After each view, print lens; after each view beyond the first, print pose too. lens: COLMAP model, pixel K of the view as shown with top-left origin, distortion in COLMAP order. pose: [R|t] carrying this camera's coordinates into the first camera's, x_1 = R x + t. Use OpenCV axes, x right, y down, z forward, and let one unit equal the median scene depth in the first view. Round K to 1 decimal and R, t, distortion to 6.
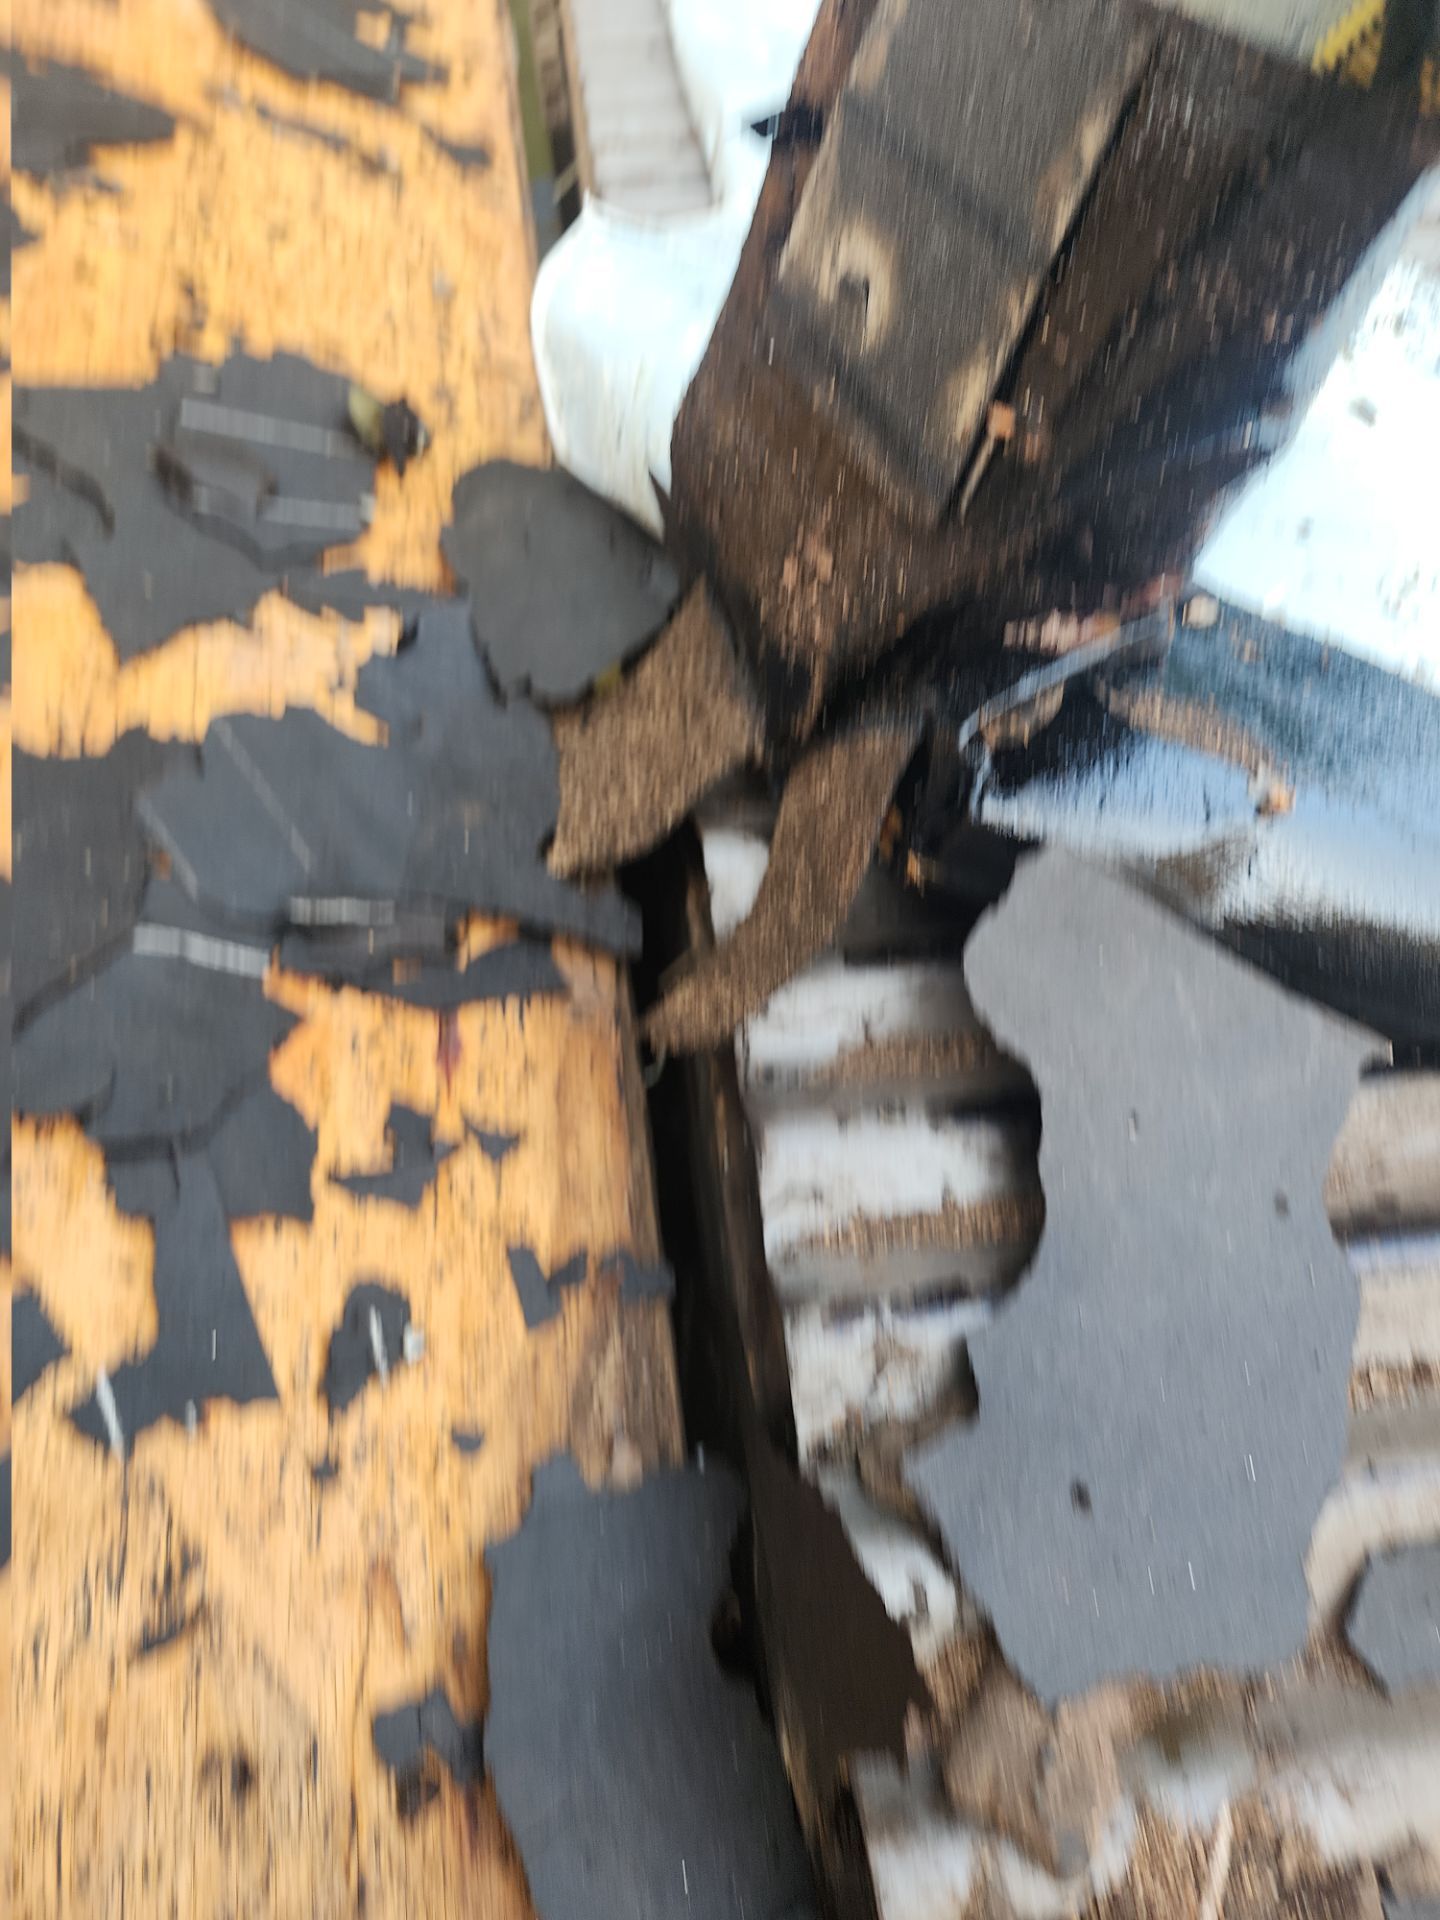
lens RADIAL K [[1271.5, 0, 720.0], [0, 1271.5, 960.0], [0, 0, 1]] dist [0.068279, -0.050676]
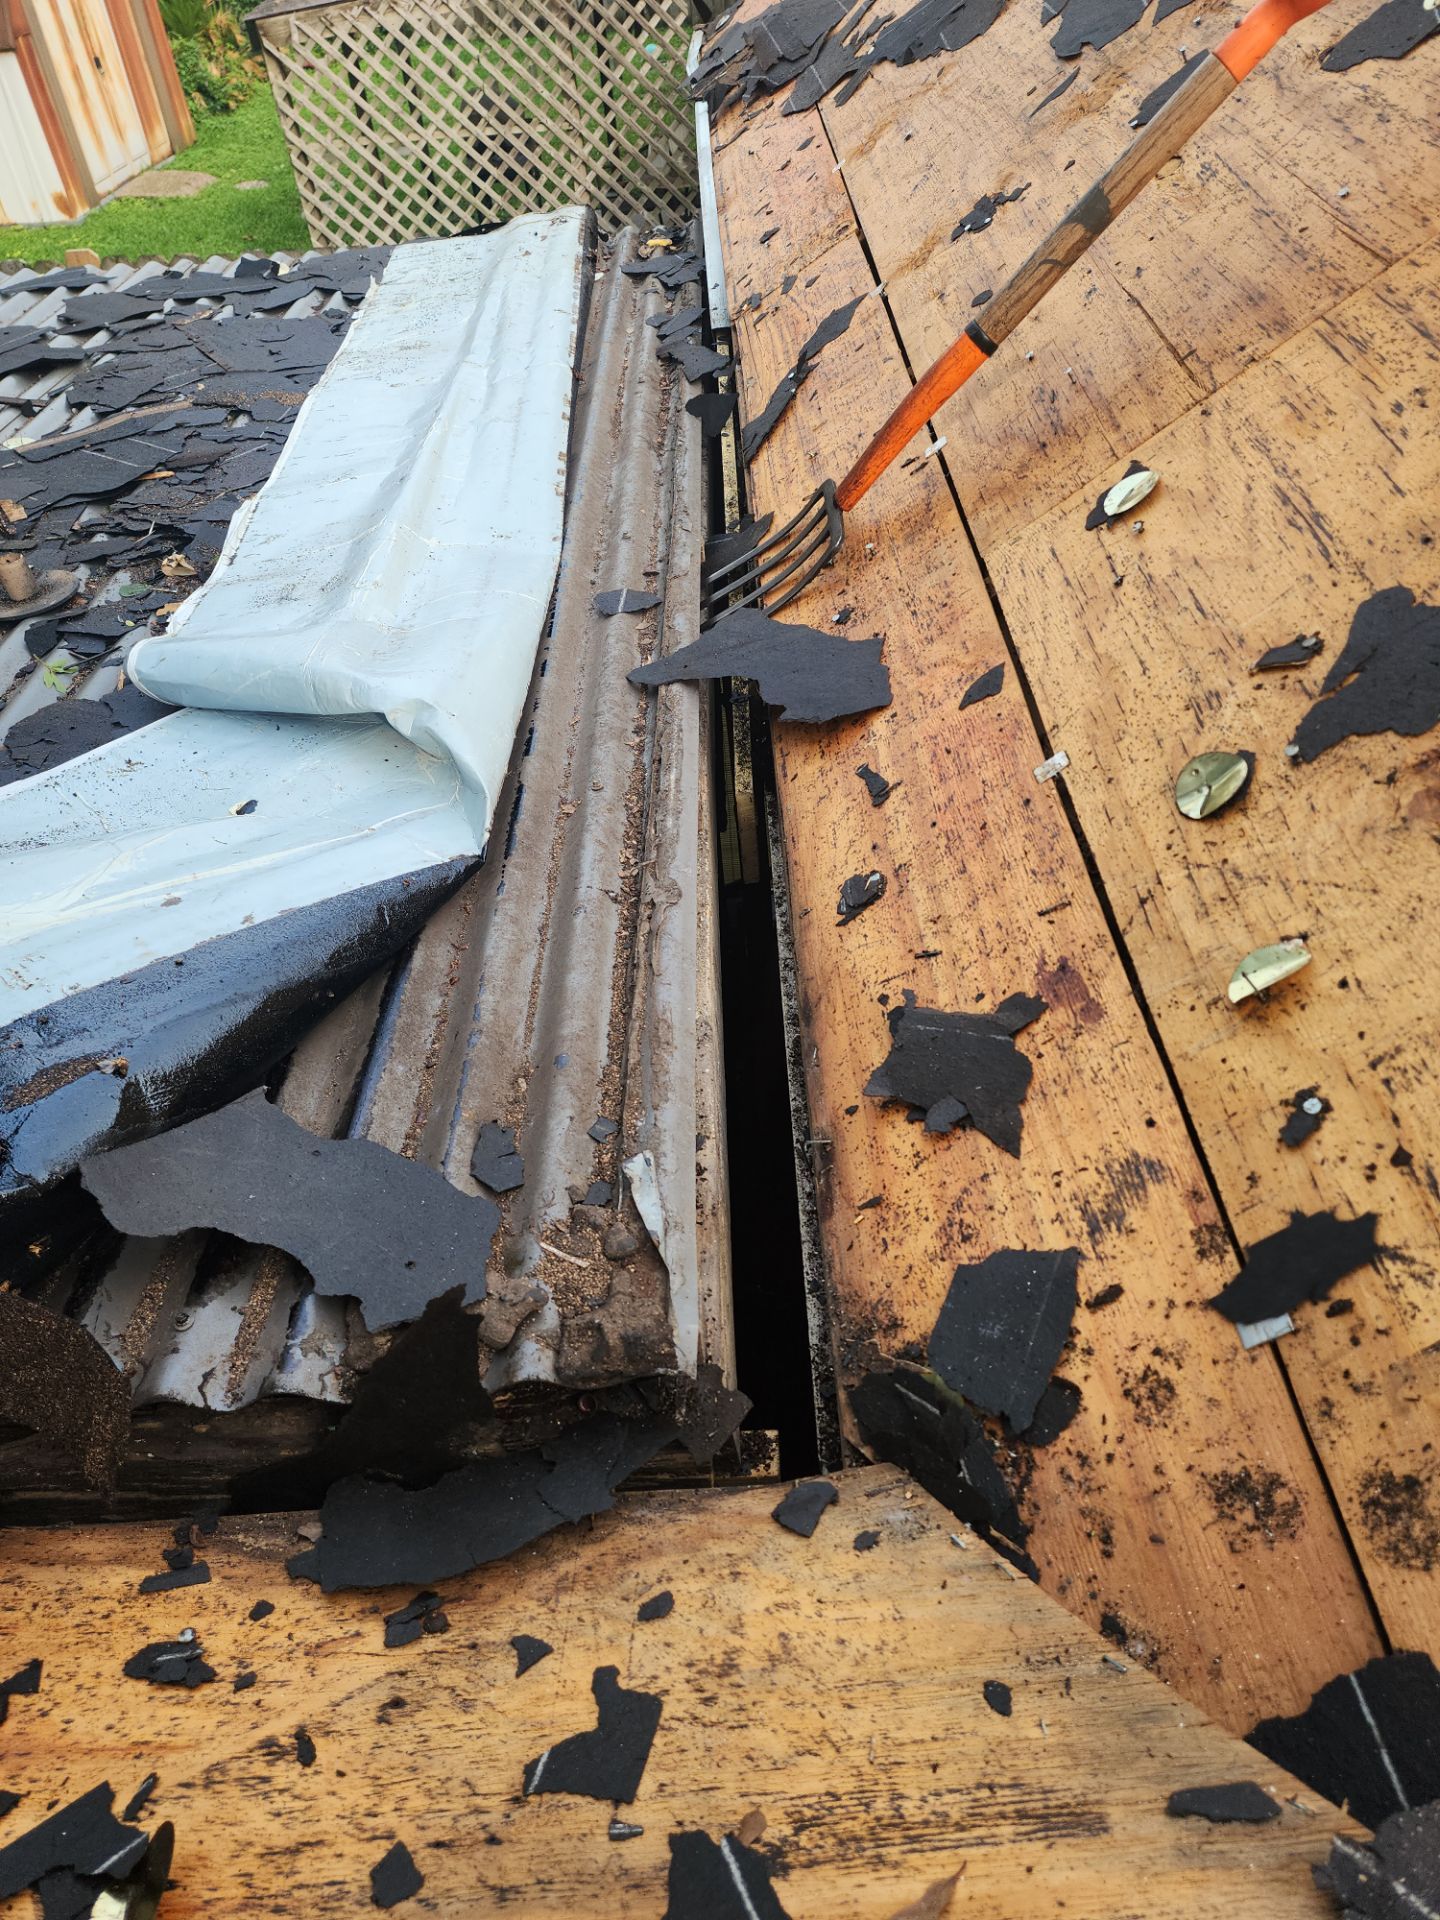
lens RADIAL K [[1271.5, 0, 720.0], [0, 1271.5, 960.0], [0, 0, 1]] dist [0.068279, -0.050676]
pose [[0.131130, -0.639359, 0.757644, -0.829956], [0.814477, 0.505180, 0.285344, -0.024178], [-0.565184, 0.579666, 0.586987, -0.727061]]
